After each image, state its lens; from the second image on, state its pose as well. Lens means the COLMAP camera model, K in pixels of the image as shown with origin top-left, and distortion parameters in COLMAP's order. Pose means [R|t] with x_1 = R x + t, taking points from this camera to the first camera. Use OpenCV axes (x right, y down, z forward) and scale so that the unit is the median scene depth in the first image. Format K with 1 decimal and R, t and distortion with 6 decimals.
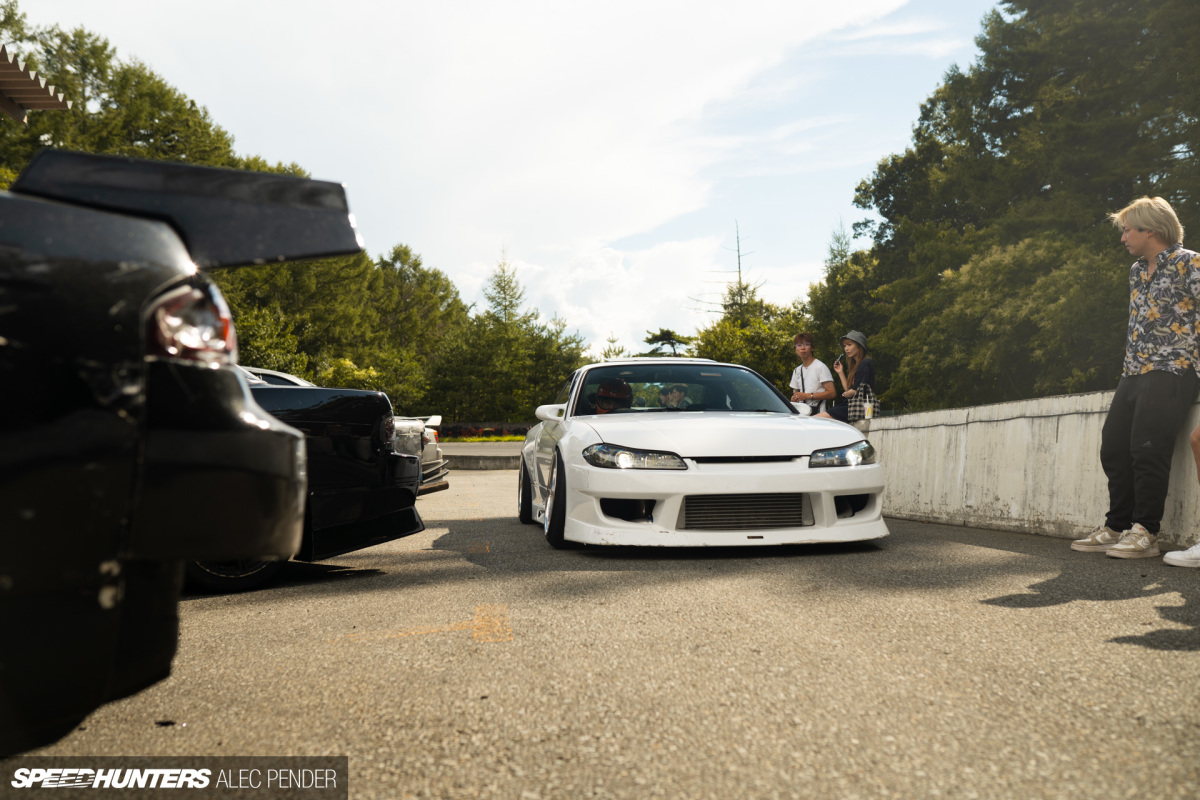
lens RADIAL K [[1141.6, 0, 648.1], [0, 1141.6, 402.2], [0, 0, 1]] dist [-0.015558, 0.000000]
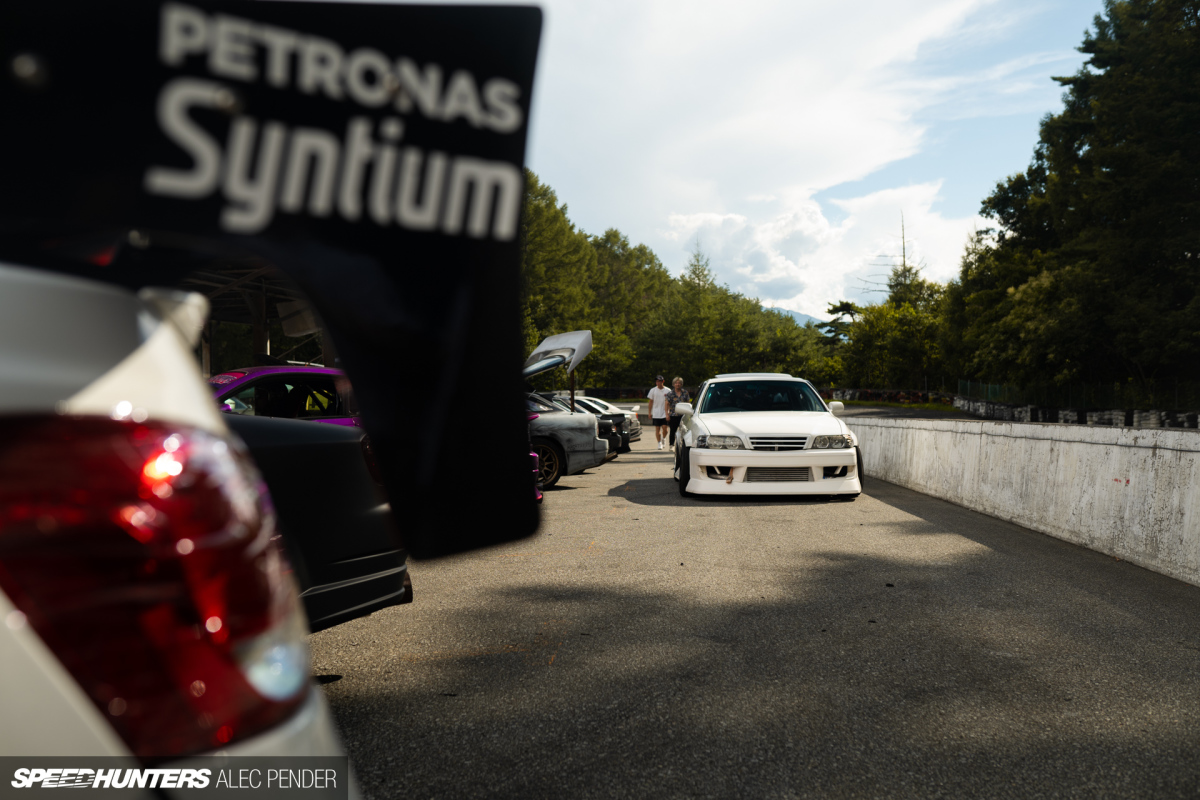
lens RADIAL K [[1141.6, 0, 597.4], [0, 1141.6, 393.4], [0, 0, 1]] dist [-0.015558, 0.000000]
pose [[0.975687, 0.012734, -0.218797, 0.035434], [-0.005597, 0.999433, 0.033205, -0.014223], [0.219096, -0.031173, 0.975205, -0.200735]]
